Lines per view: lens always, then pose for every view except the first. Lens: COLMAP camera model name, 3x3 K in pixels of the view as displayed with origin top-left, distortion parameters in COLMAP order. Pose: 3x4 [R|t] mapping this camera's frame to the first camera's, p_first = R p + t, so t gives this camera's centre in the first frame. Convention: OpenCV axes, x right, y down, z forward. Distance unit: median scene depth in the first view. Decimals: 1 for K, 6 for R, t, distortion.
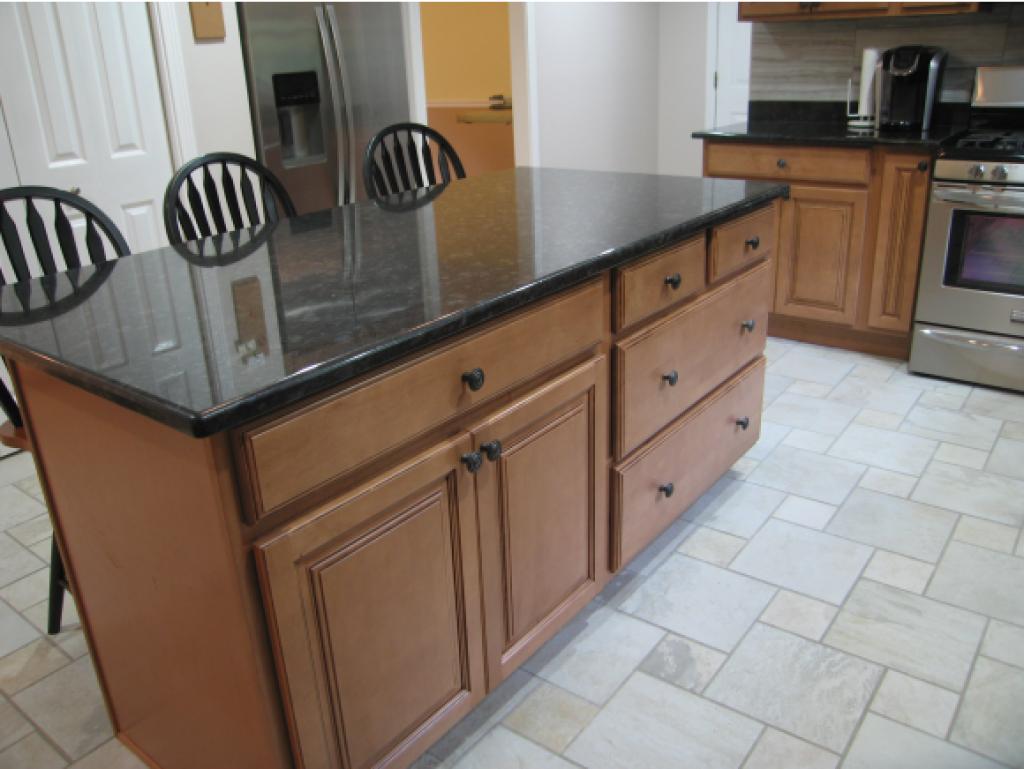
lens RADIAL K [[840.0, 0, 502.1], [0, 840.0, 390.7], [0, 0, 1]] dist [-0.127854, 0.084410]
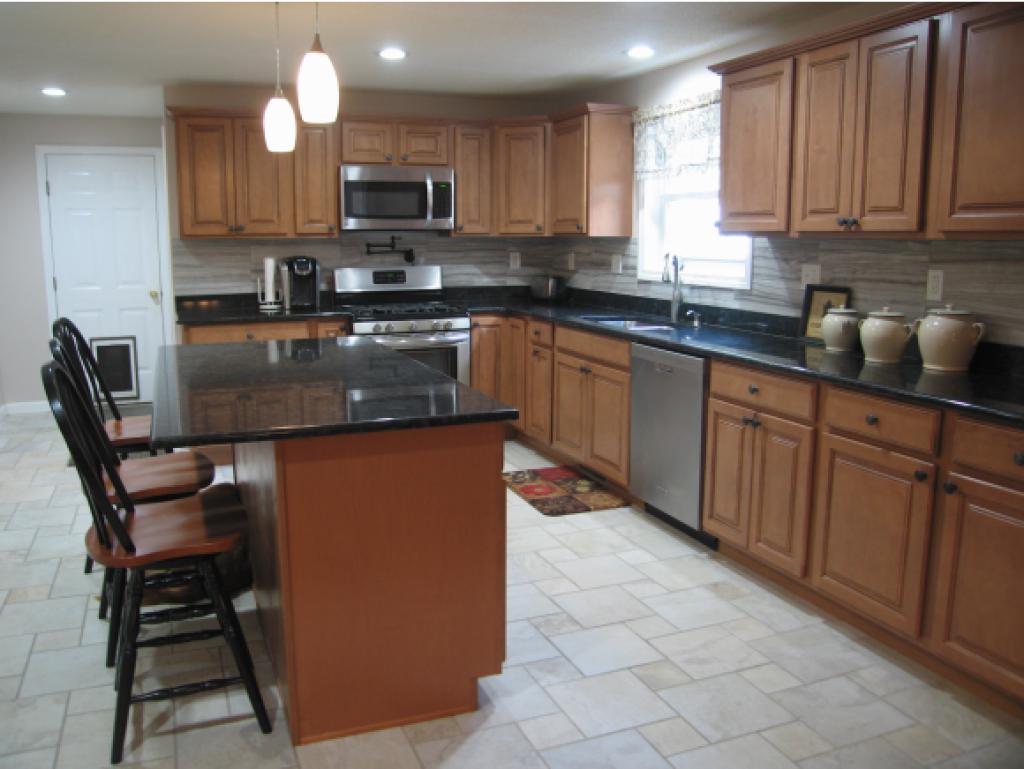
lens RADIAL K [[840.0, 0, 506.2], [0, 840.0, 374.5], [0, 0, 1]] dist [-0.127854, 0.084410]
pose [[0.507301, -0.094007, 0.856626, -0.748254], [0.306869, 0.948580, -0.077632, 0.037429], [-0.805281, 0.302255, 0.510063, -0.073497]]
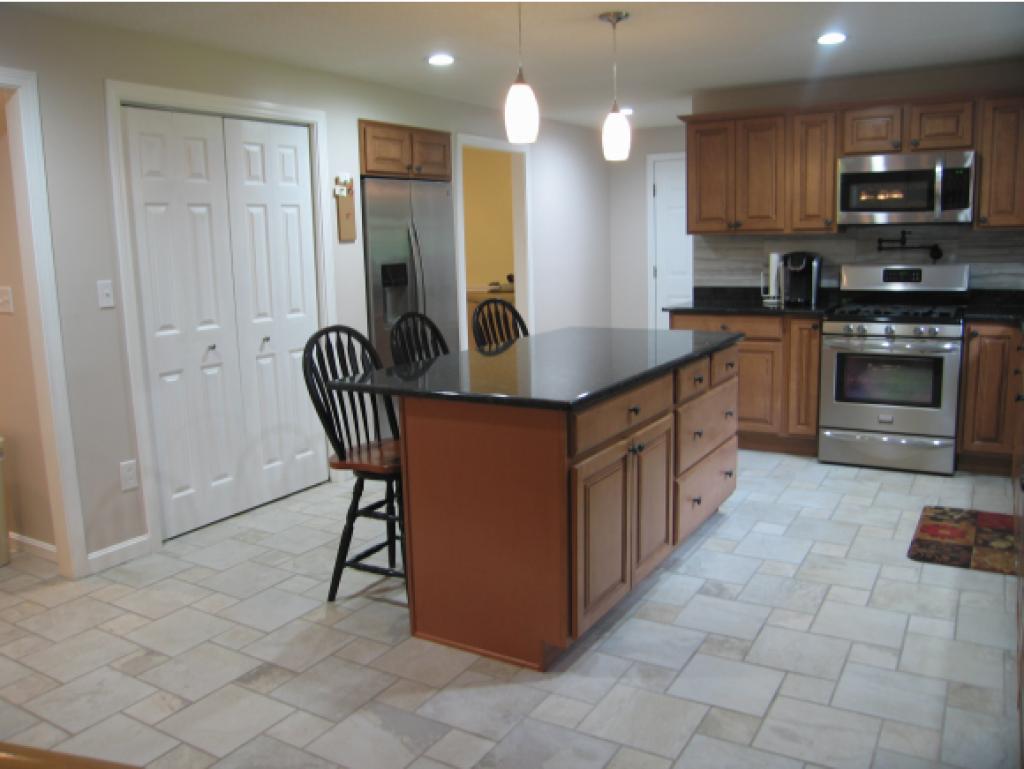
lens RADIAL K [[840.0, 0, 508.0], [0, 840.0, 389.1], [0, 0, 1]] dist [-0.127854, 0.084410]
pose [[0.992494, -0.005139, 0.122185, -0.266949], [0.031273, 0.976562, -0.212951, 0.163676], [-0.118227, 0.215174, 0.969393, -0.451609]]
